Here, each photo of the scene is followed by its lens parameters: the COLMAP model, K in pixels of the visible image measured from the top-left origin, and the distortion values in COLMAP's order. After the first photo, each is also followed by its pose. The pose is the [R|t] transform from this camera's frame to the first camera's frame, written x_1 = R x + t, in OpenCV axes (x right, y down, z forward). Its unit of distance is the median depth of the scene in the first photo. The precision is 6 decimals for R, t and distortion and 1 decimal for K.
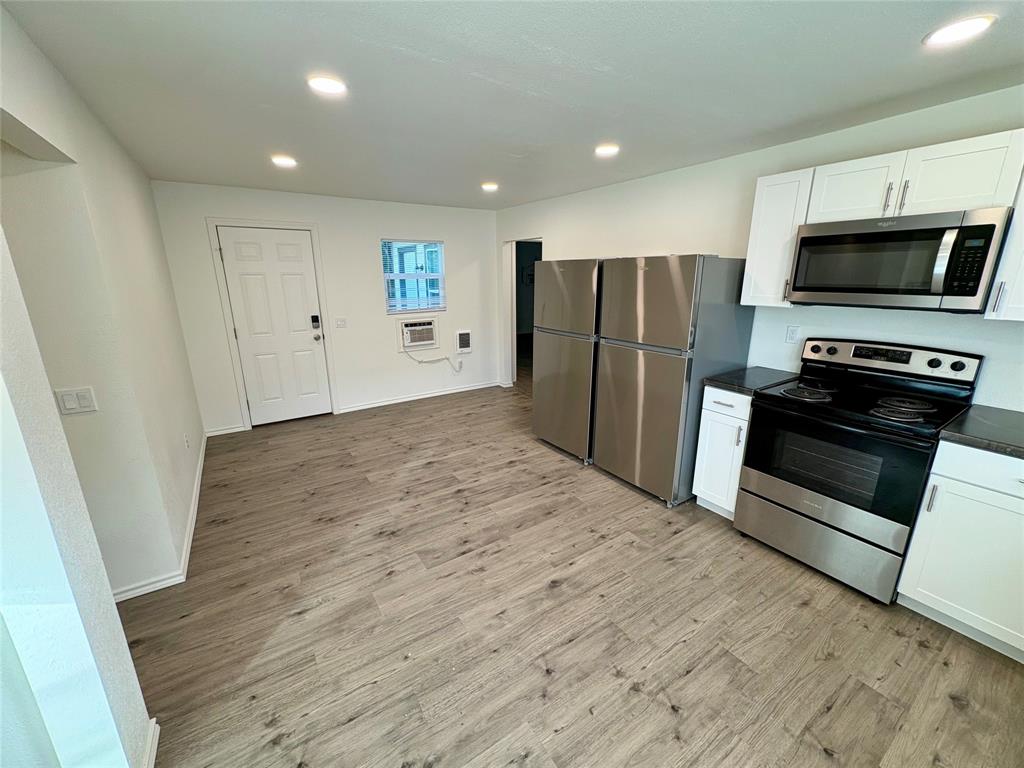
lens RADIAL K [[407.3, 0, 512.2], [0, 407.3, 381.9], [0, 0, 1]] dist [-0.001361, 0.000291]
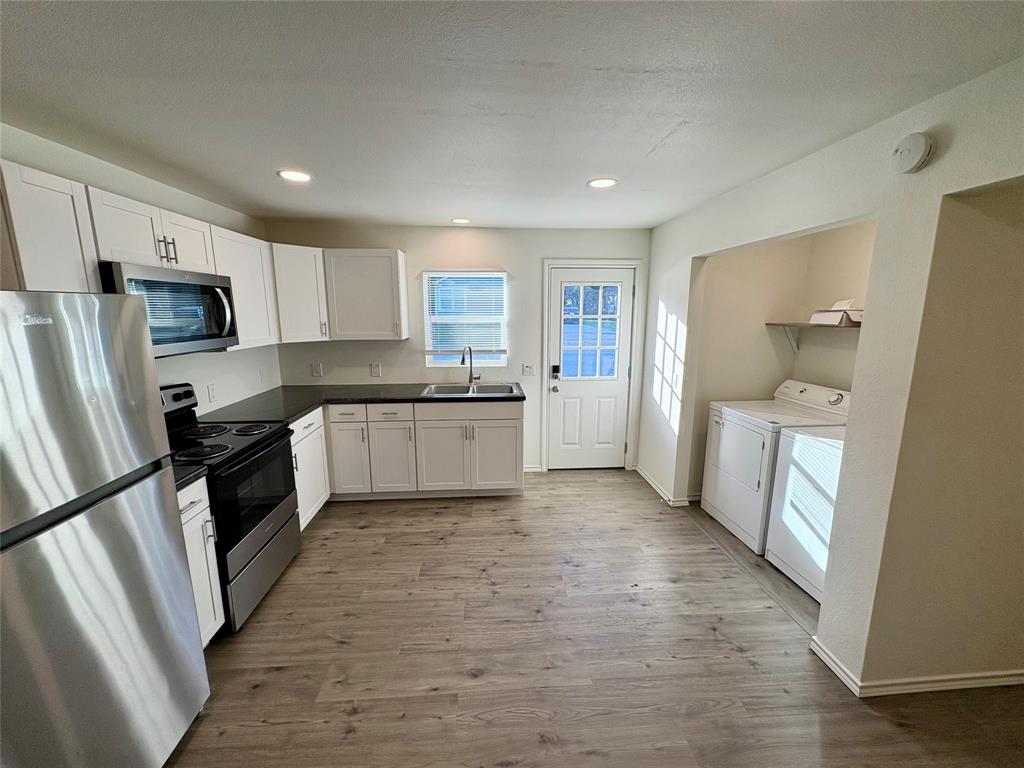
lens RADIAL K [[407.3, 0, 512.2], [0, 407.3, 381.9], [0, 0, 1]] dist [-0.001361, 0.000291]
pose [[-0.869205, -0.081631, 0.487668, -0.307075], [0.129701, 0.914100, 0.384187, -0.362398], [-0.477138, 0.397188, -0.783952, 1.281890]]
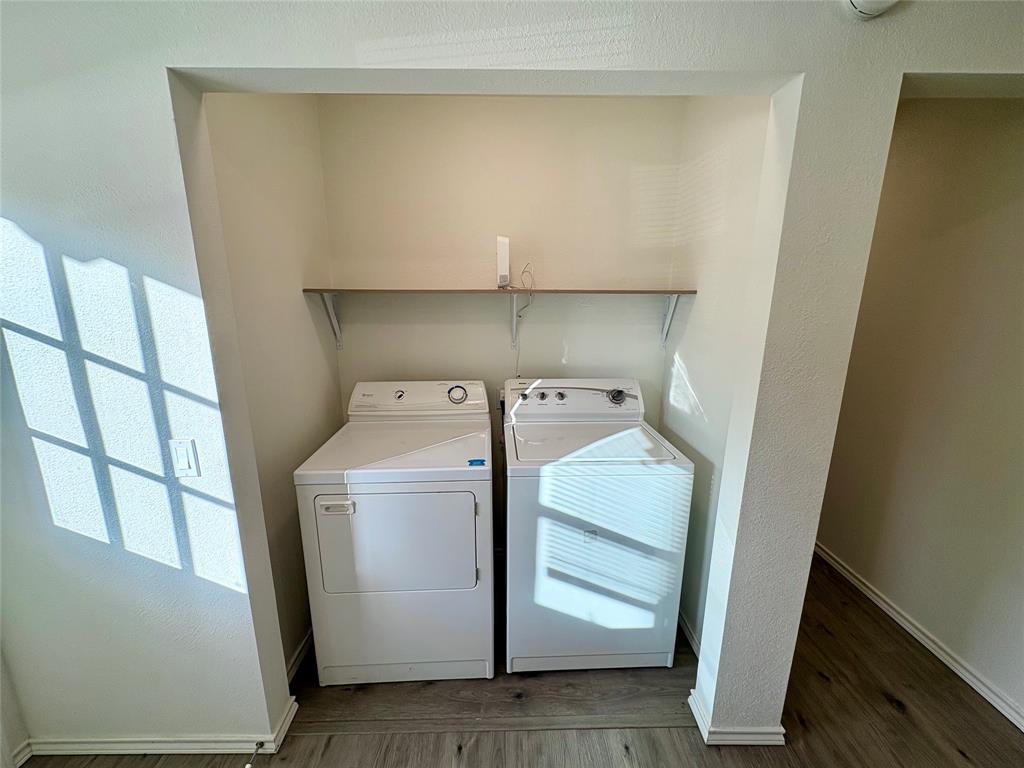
lens RADIAL K [[407.3, 0, 512.2], [0, 407.3, 381.9], [0, 0, 1]] dist [-0.001361, 0.000291]
pose [[-0.548495, 0.186292, -0.815137, 0.062555], [-0.213771, 0.911225, 0.352096, -0.078450], [0.808366, 0.367376, -0.459979, 0.384612]]
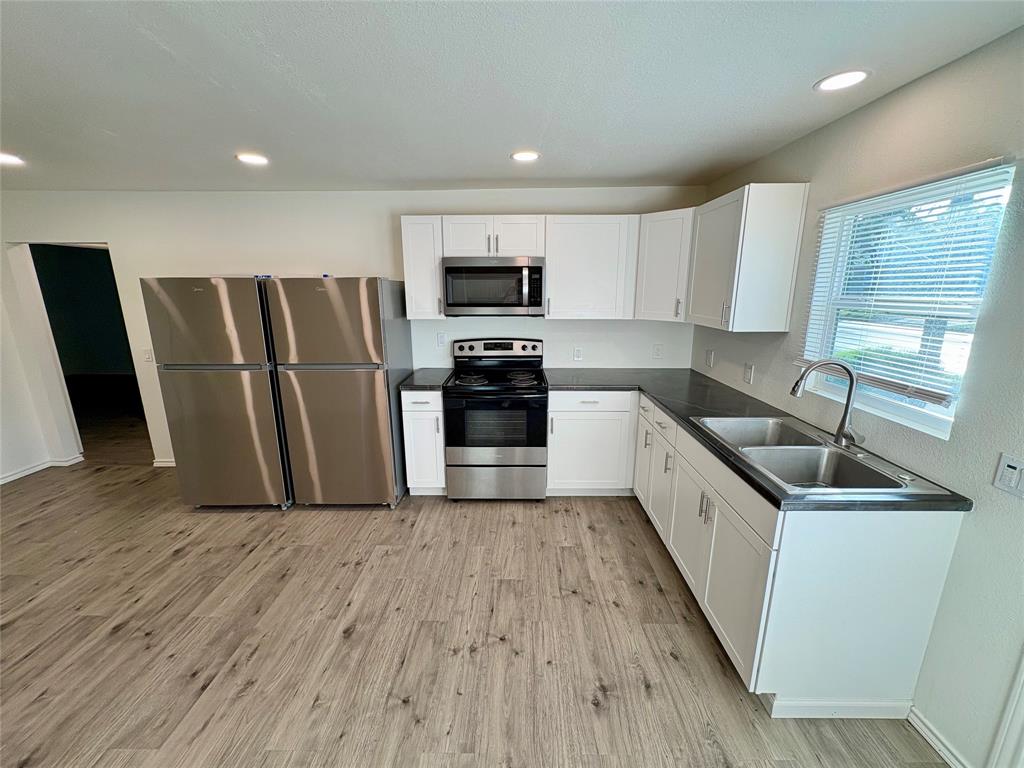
lens RADIAL K [[407.3, 0, 512.2], [0, 407.3, 381.9], [0, 0, 1]] dist [-0.001361, 0.000291]
pose [[0.563319, -0.184064, 0.805477, -0.295646], [0.210904, 0.974609, 0.075215, -0.040498], [-0.798869, 0.127508, 0.587835, 0.086631]]
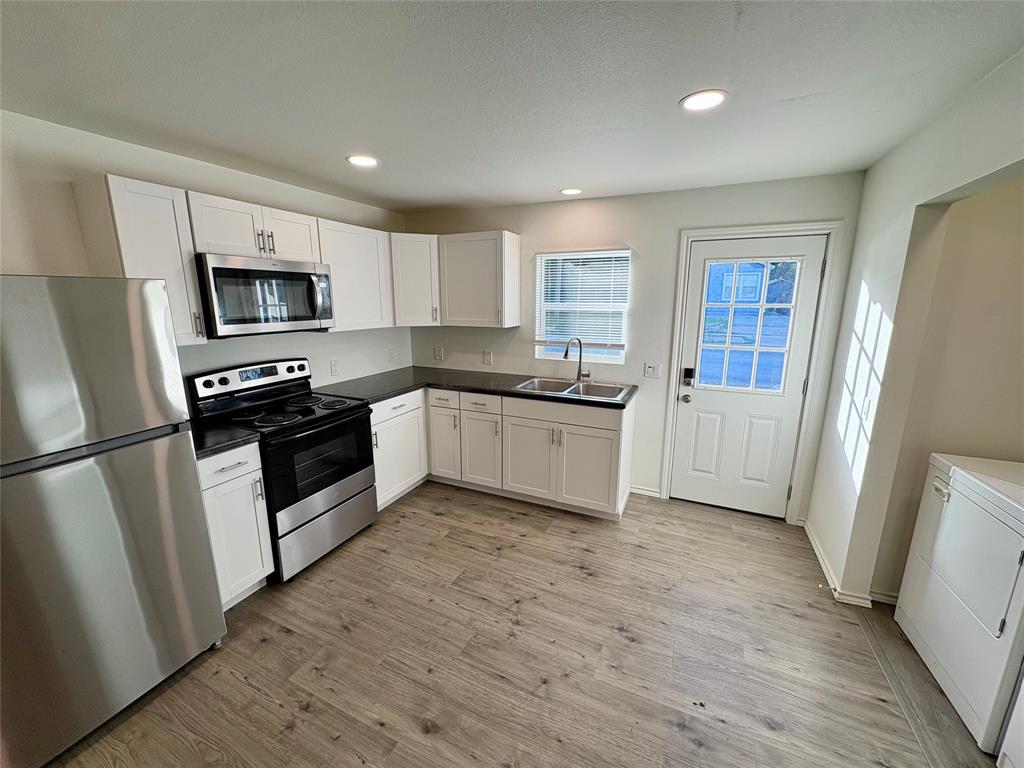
lens RADIAL K [[407.3, 0, 512.2], [0, 407.3, 381.9], [0, 0, 1]] dist [-0.001361, 0.000291]
pose [[-0.524632, -0.168955, 0.834395, -0.437473], [0.216365, 0.921465, 0.322627, -0.255611], [-0.823376, 0.349794, -0.446874, 0.906631]]
